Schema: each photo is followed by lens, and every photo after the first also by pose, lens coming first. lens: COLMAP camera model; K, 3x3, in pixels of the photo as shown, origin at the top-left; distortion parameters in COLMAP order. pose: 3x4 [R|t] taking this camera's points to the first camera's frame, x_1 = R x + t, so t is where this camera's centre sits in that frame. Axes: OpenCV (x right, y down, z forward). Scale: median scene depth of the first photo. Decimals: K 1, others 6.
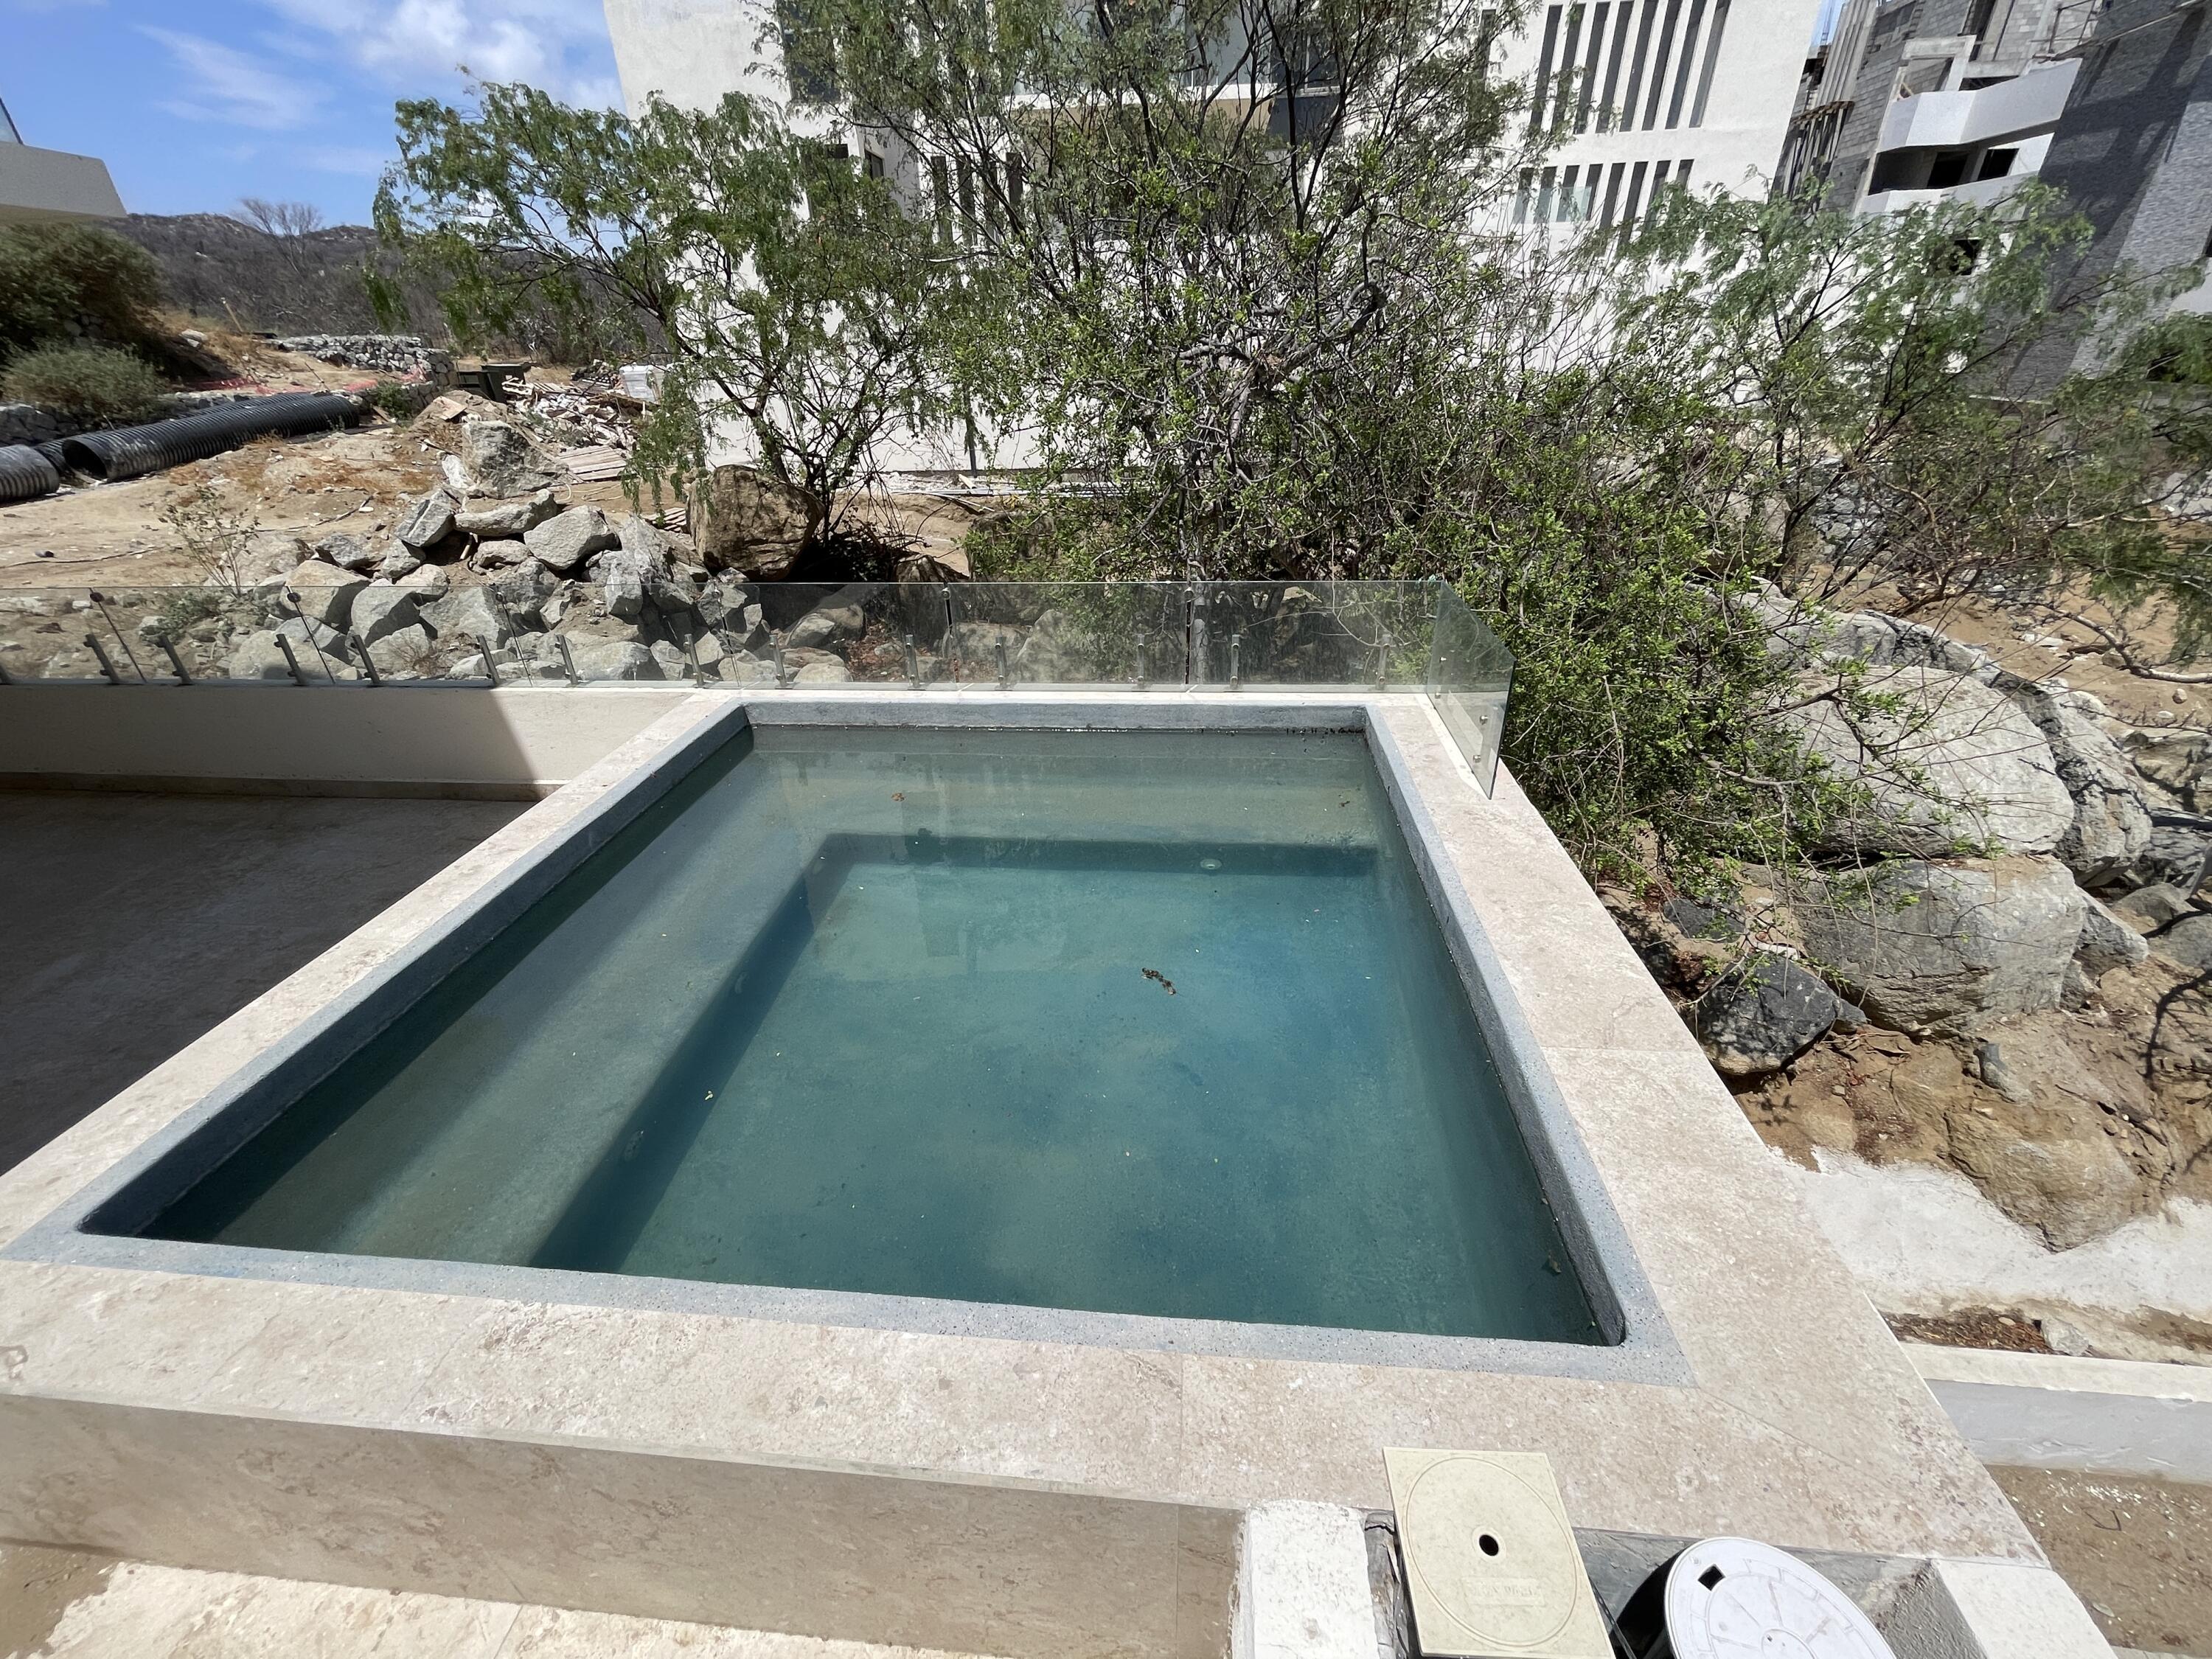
lens RADIAL K [[897.4, 0, 1128.7], [0, 897.4, 842.7], [0, 0, 1]] dist [-0.001607, 0.000193]
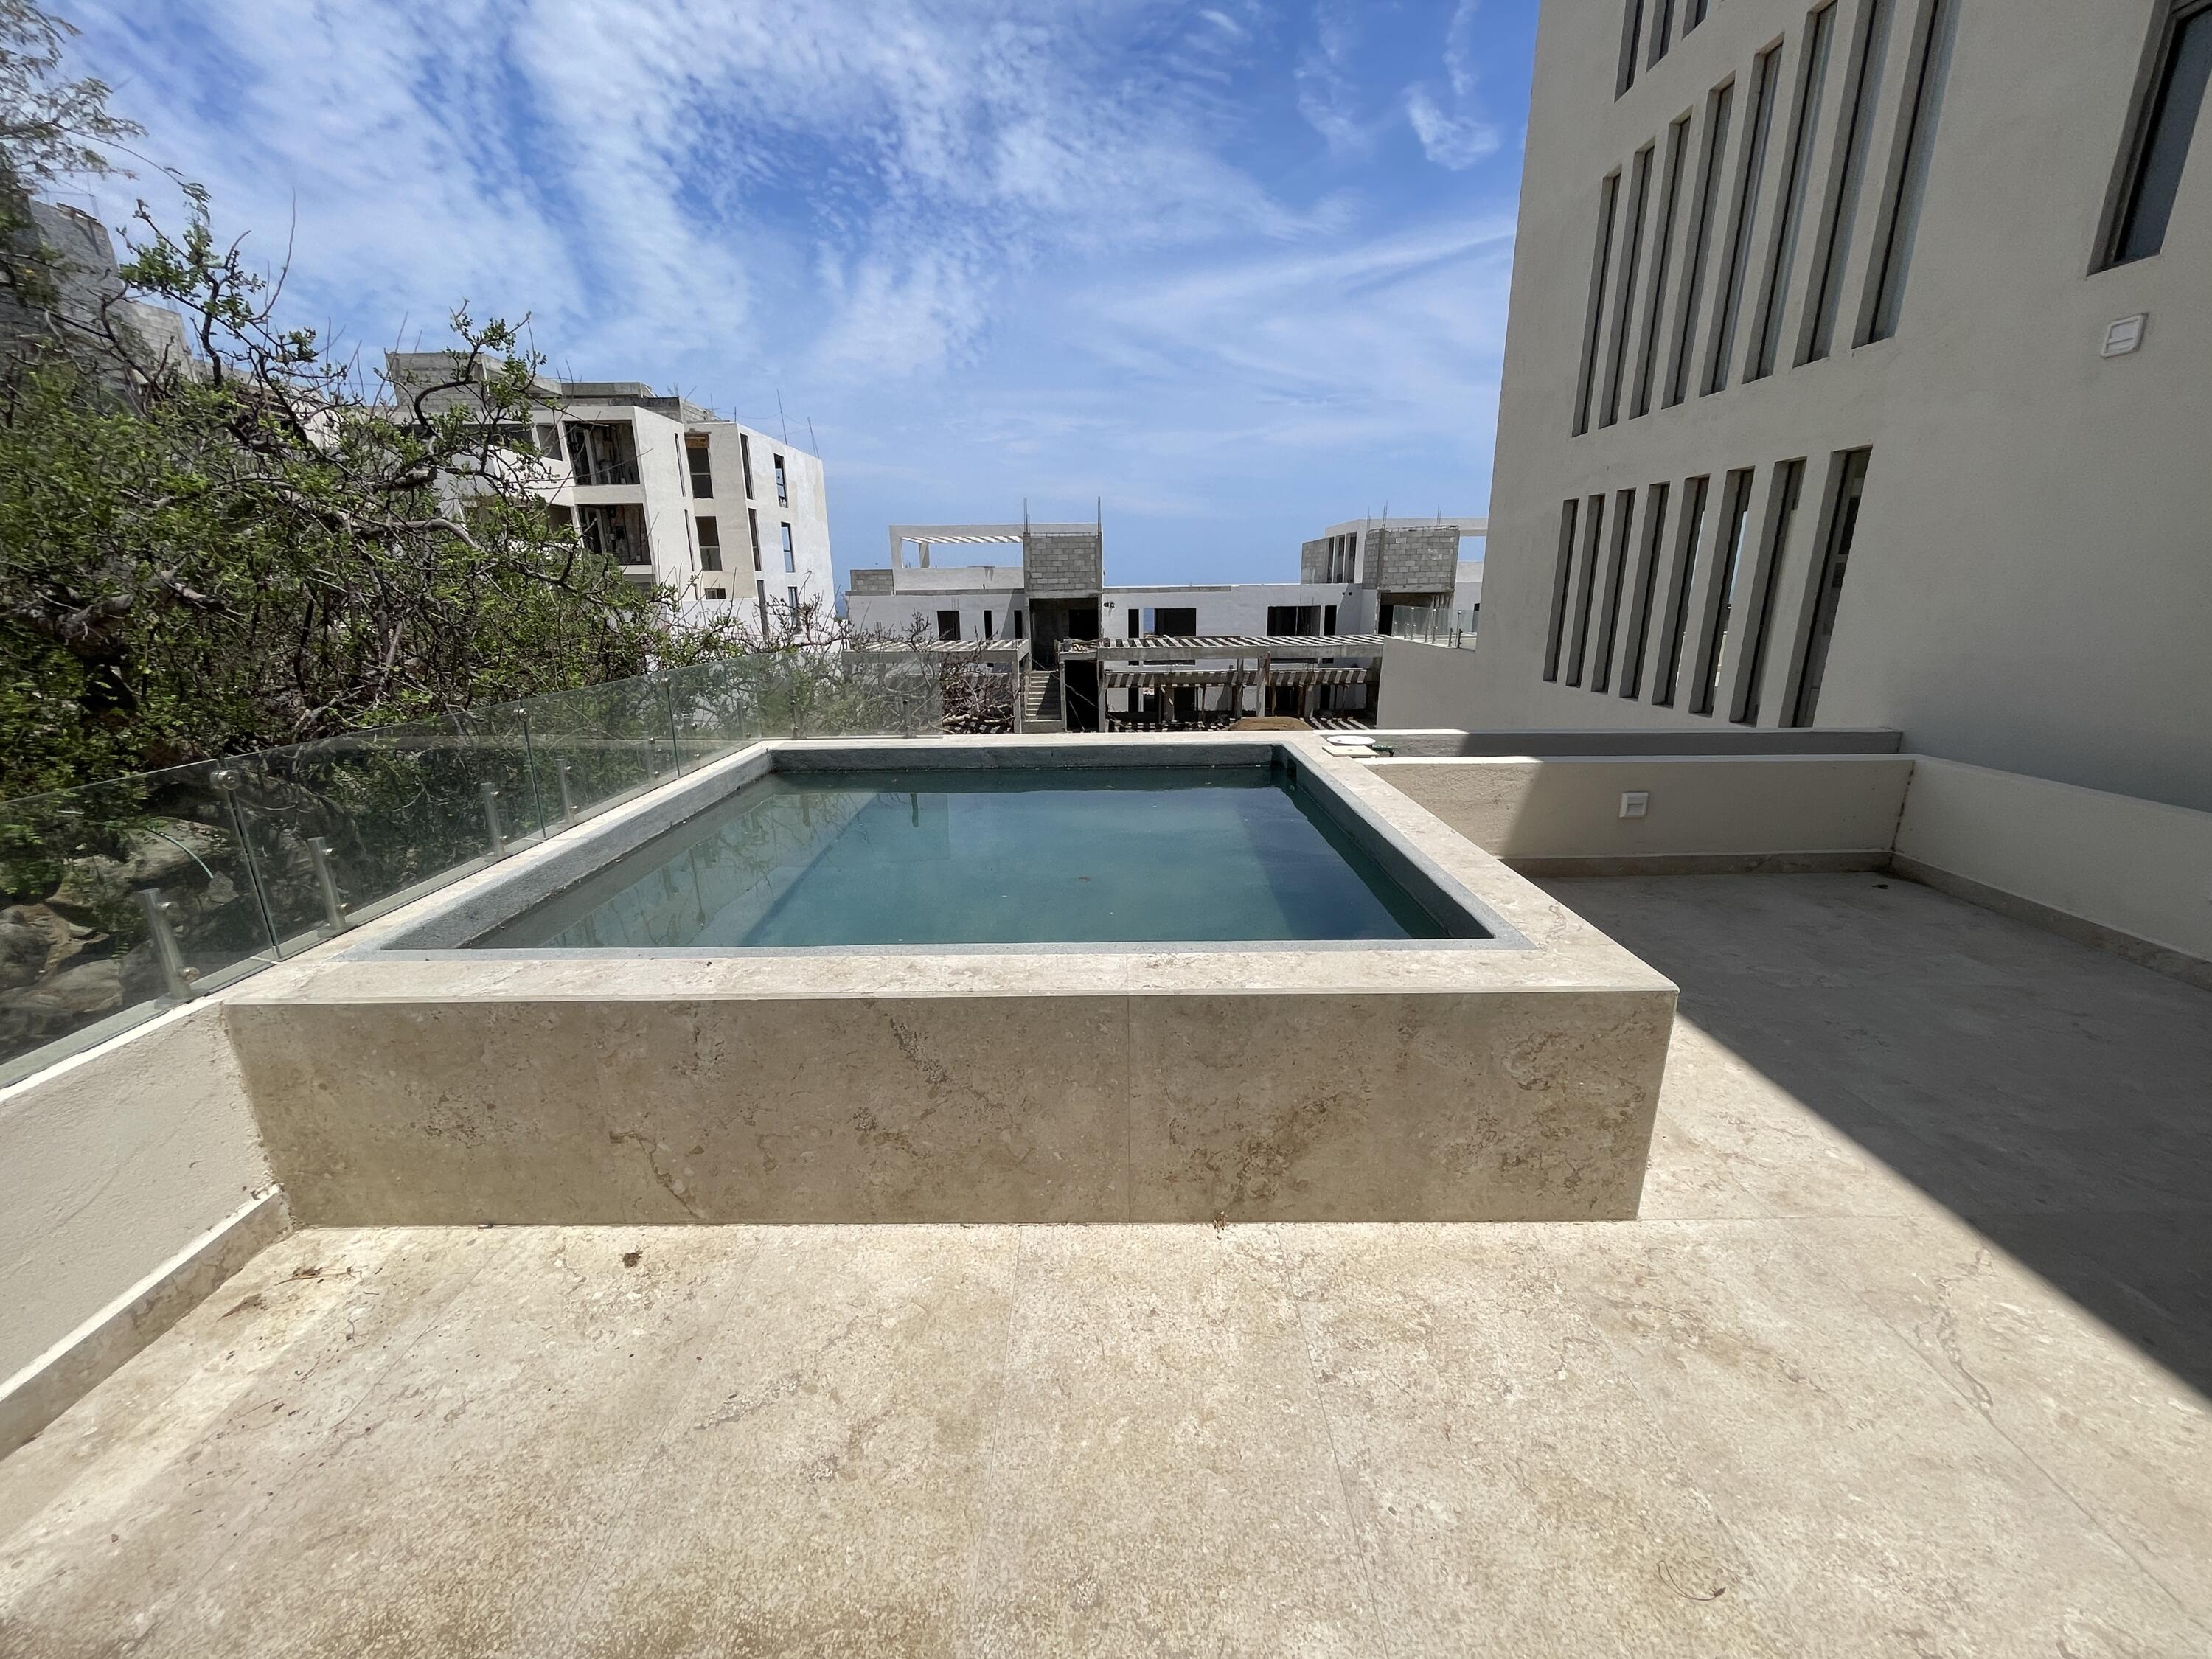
lens RADIAL K [[879.2, 0, 1108.8], [0, 879.2, 839.3], [0, 0, 1]] dist [-0.006742, 0.000561]
pose [[-0.092882, -0.256245, 0.962139, -0.970396], [0.501280, 0.822883, 0.267549, -0.131435], [-0.860286, 0.507151, 0.052019, 0.562784]]
